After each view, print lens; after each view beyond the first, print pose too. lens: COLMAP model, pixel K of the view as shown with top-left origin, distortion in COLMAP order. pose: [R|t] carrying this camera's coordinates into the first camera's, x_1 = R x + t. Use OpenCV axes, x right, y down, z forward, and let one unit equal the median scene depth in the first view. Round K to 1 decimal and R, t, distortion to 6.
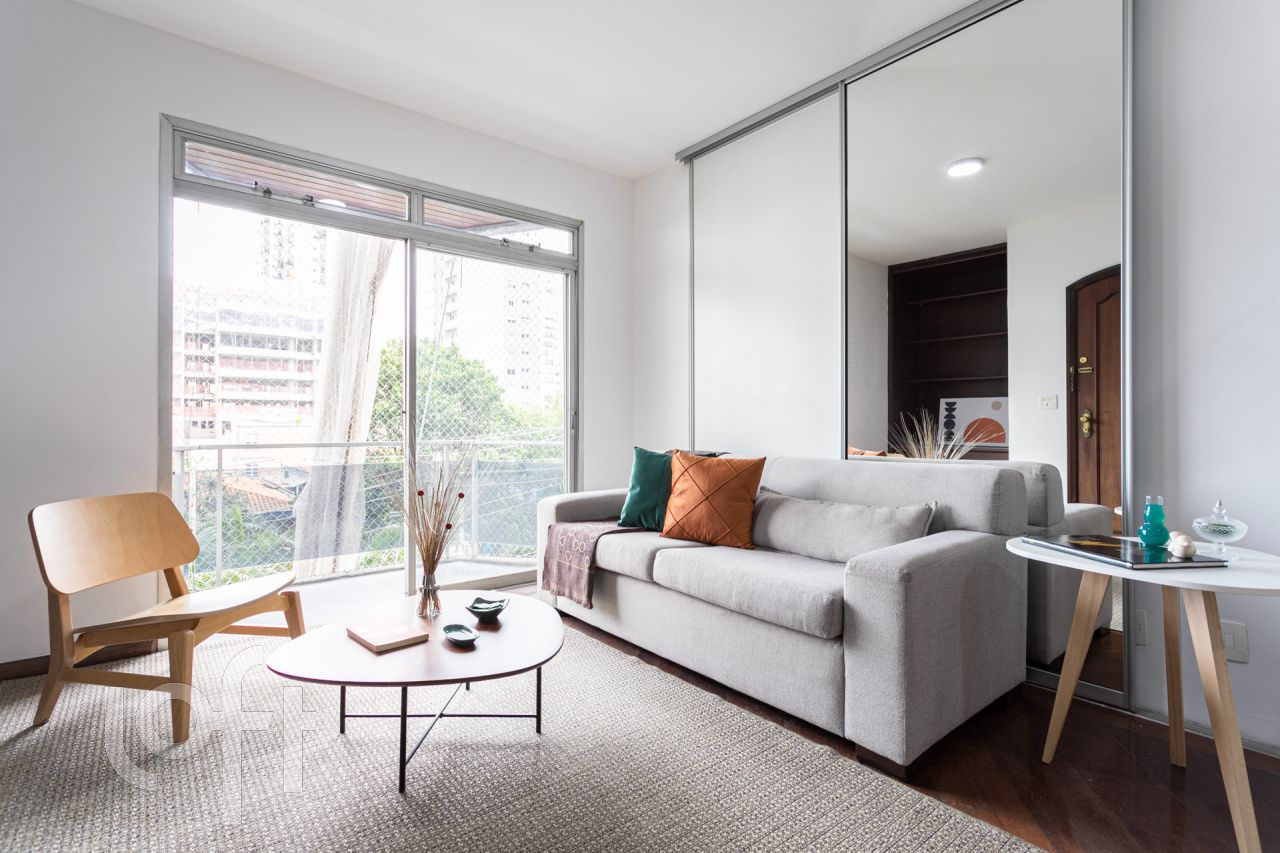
lens RADIAL K [[613.2, 0, 640.2], [0, 613.2, 419.4], [0, 0, 1]] dist [0.001674, 0.000492]
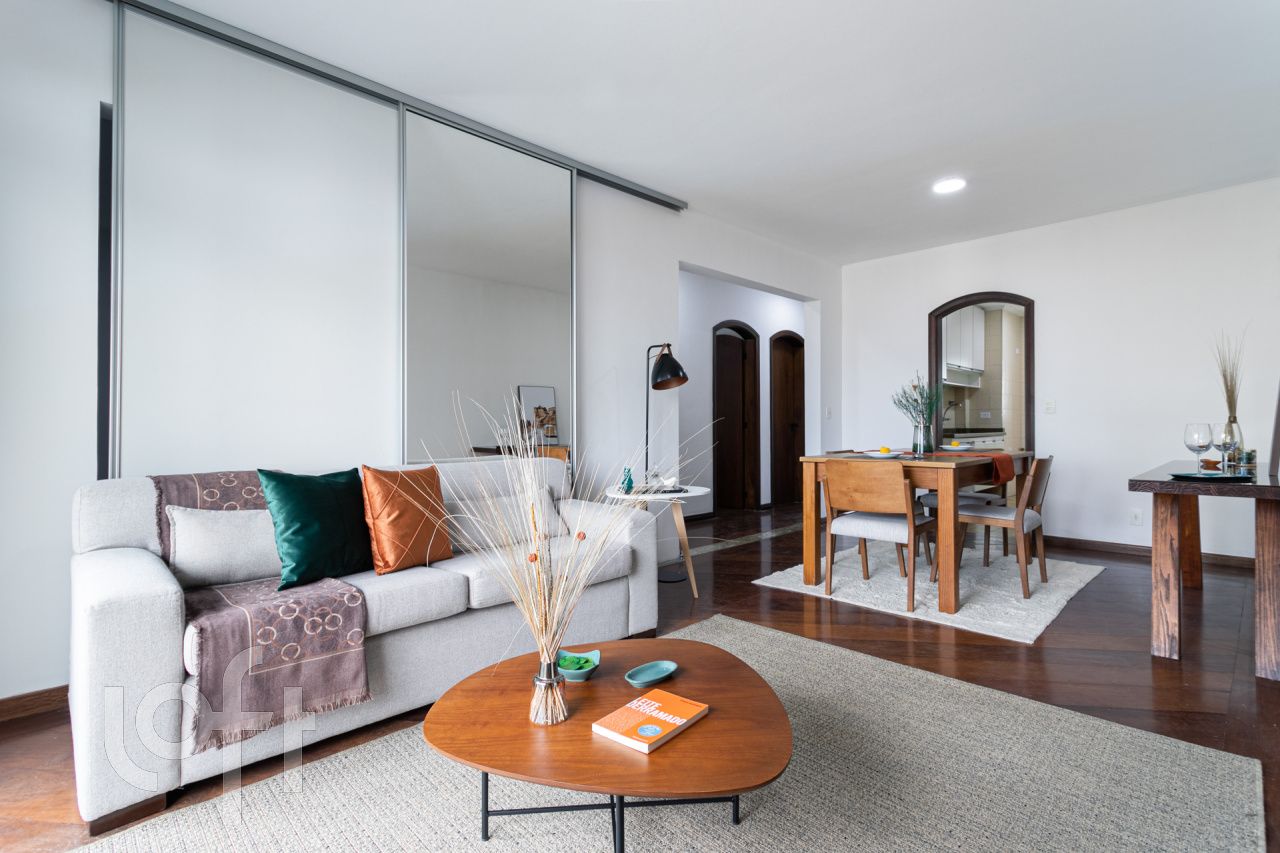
lens RADIAL K [[605.0, 0, 640.7], [0, 605.0, 419.8], [0, 0, 1]] dist [0.000710, 0.001372]
pose [[-0.090940, 0.006915, 0.995832, -0.784237], [-0.006425, 0.999951, -0.007530, -0.007843], [-0.995836, -0.007083, -0.090891, 0.738036]]
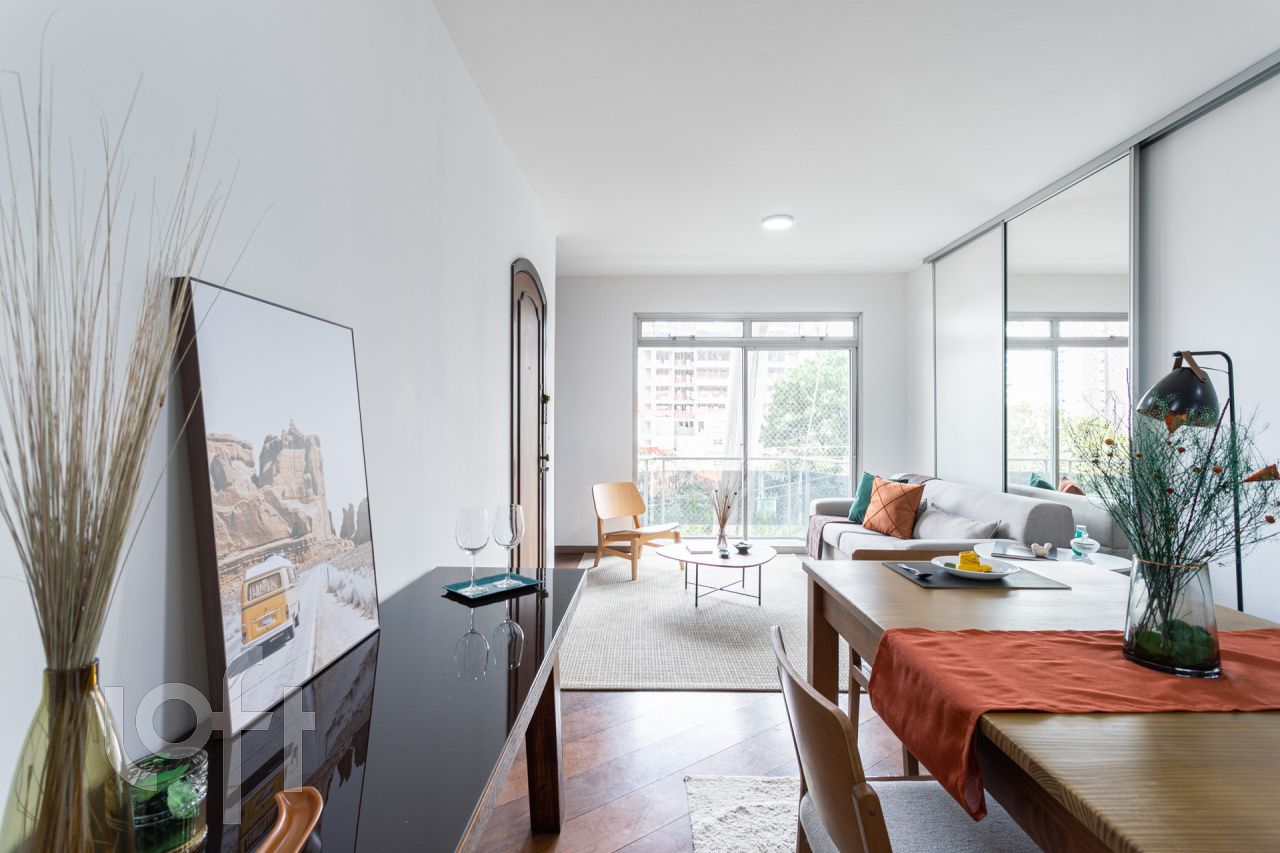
lens RADIAL K [[605.0, 0, 640.7], [0, 605.0, 419.8], [0, 0, 1]] dist [0.000710, 0.001372]
pose [[0.766609, -0.001540, -0.642112, 0.626286], [0.003370, 0.999993, 0.001625, -0.106603], [0.642105, -0.003410, 0.766609, -0.642739]]
